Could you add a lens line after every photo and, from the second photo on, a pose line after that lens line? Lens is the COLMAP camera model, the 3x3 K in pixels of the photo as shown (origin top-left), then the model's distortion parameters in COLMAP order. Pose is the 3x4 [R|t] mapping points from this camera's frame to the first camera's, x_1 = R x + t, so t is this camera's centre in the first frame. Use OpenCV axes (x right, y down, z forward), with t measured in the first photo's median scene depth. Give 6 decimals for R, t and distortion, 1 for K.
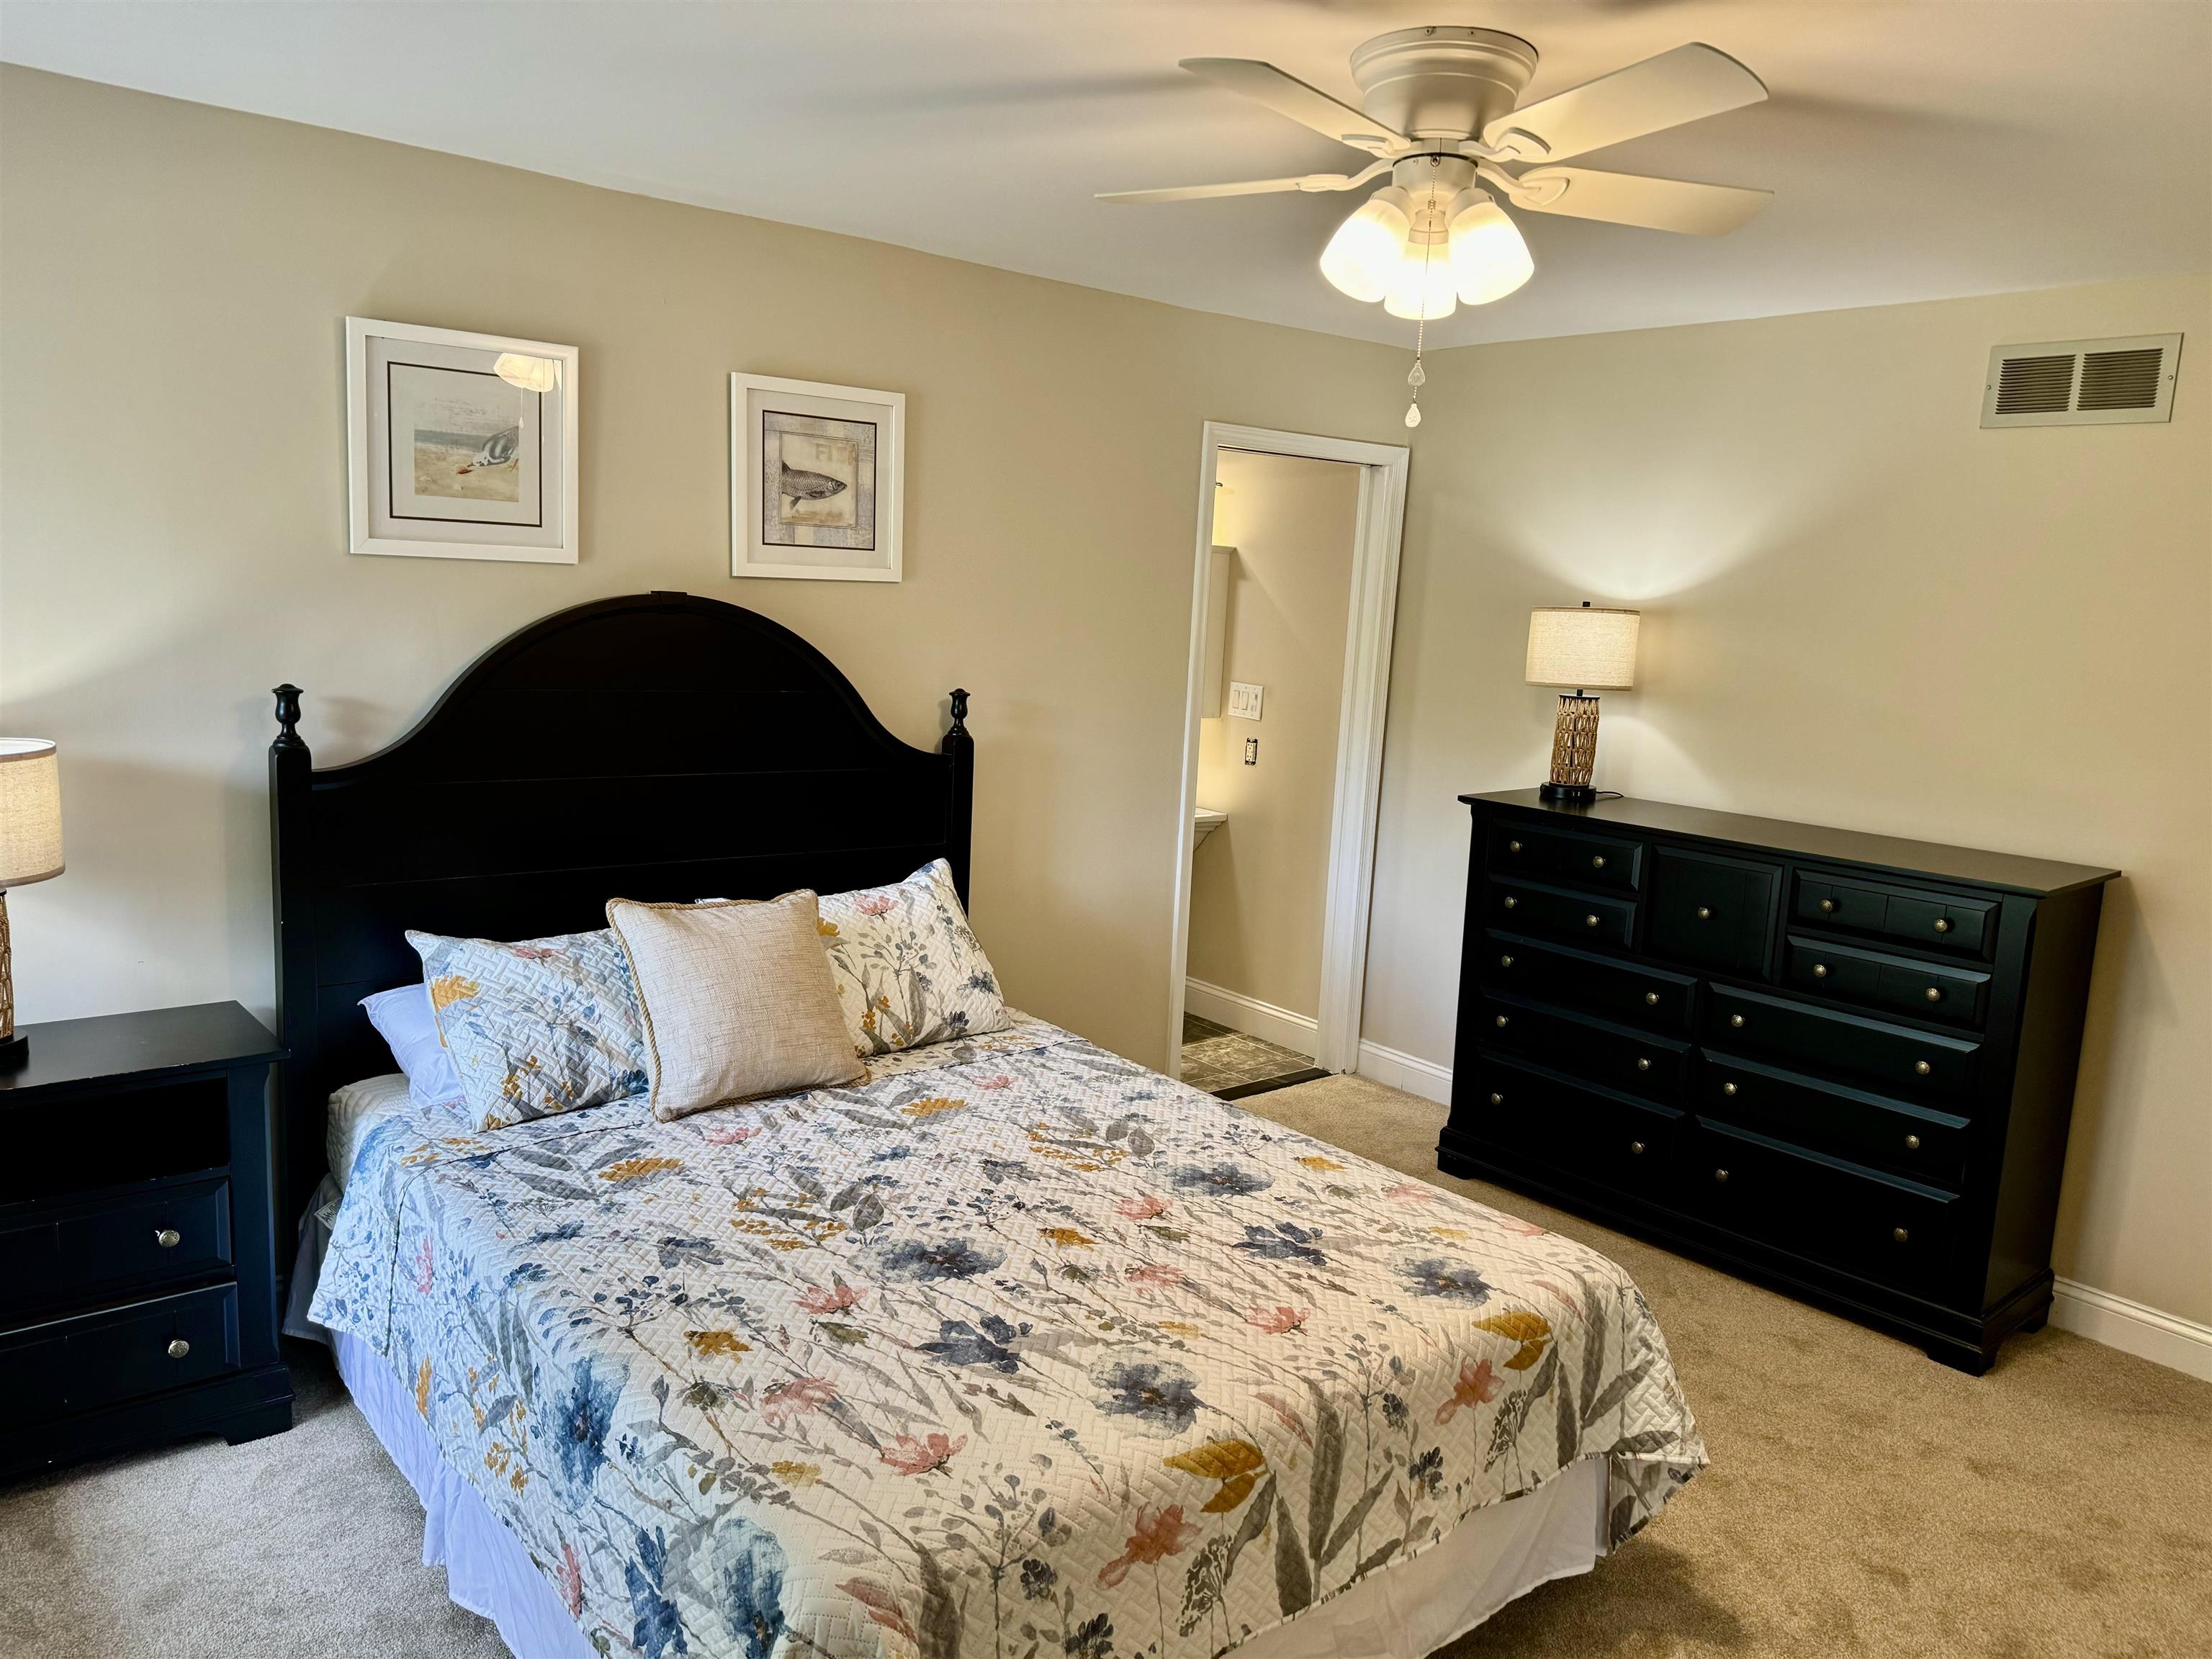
lens RADIAL K [[1544.0, 0, 1108.8], [0, 1544.0, 831.6], [0, 0, 1]] dist [0.089359, -0.114535]
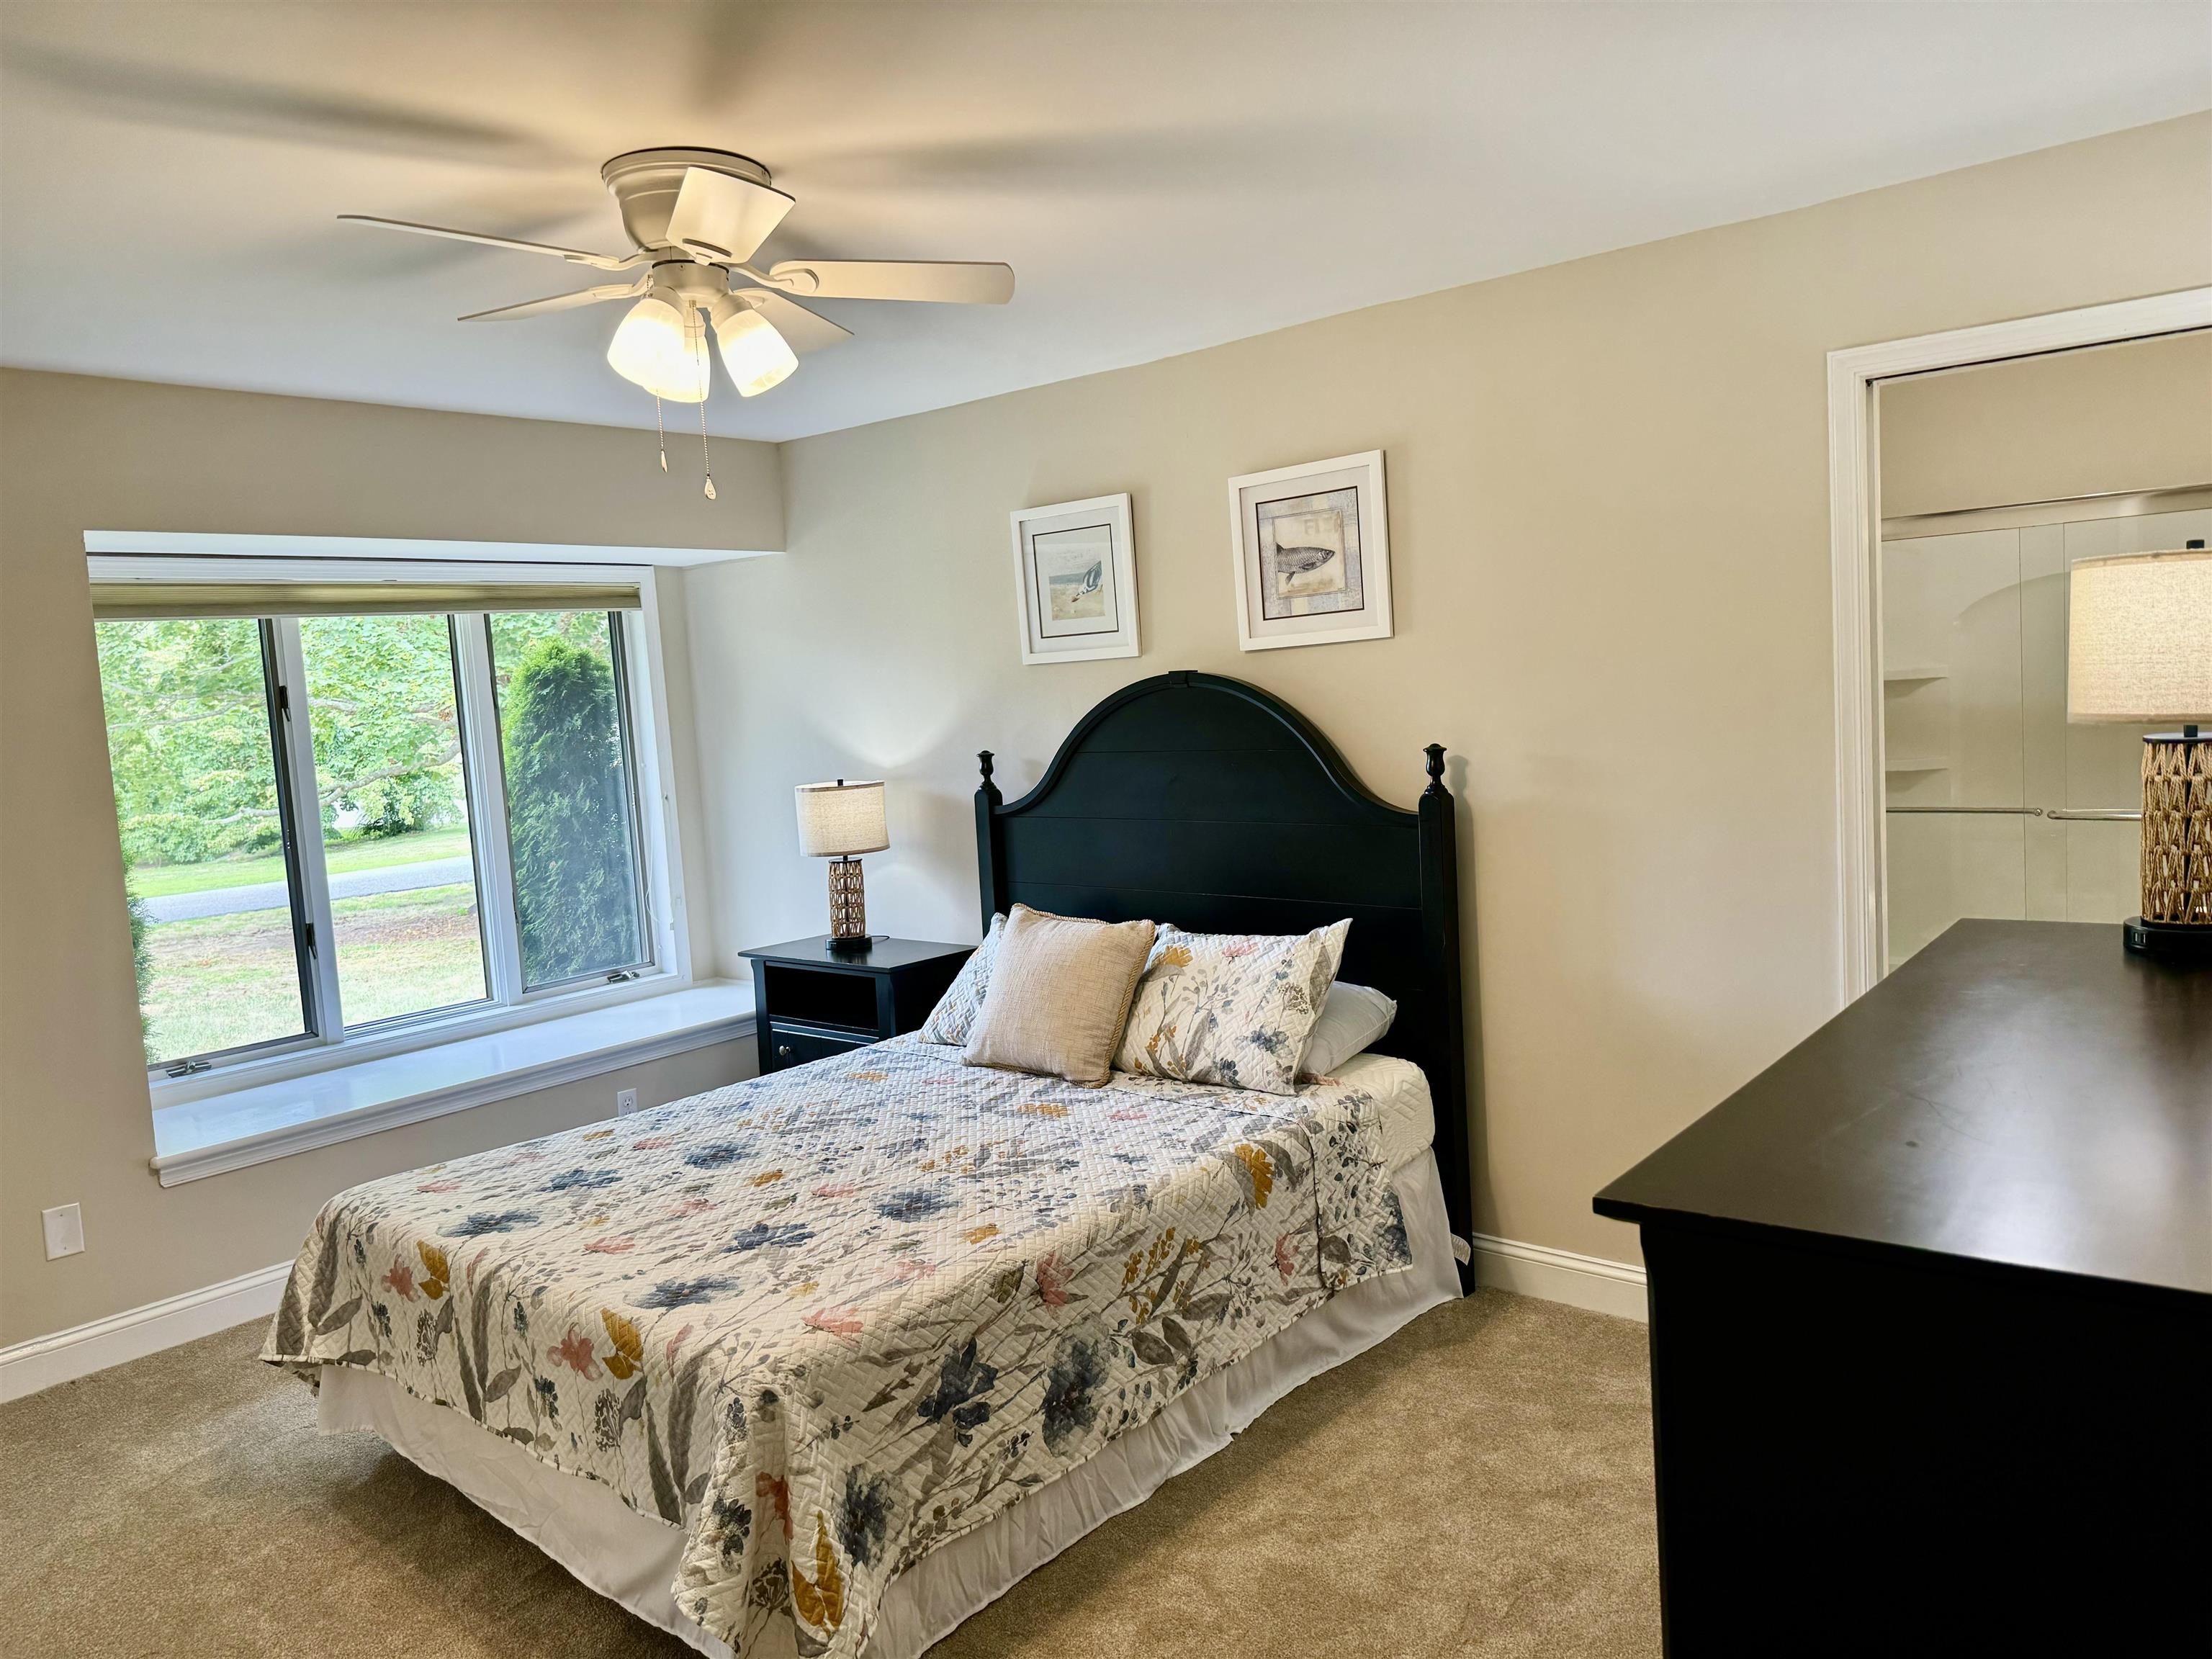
lens RADIAL K [[1544.0, 0, 1108.8], [0, 1544.0, 831.6], [0, 0, 1]] dist [0.089359, -0.114535]
pose [[0.164769, 0.039645, -0.985535, 0.958208], [-0.082355, 0.996256, 0.026308, -0.058541], [0.982888, 0.076829, 0.167417, 0.790837]]
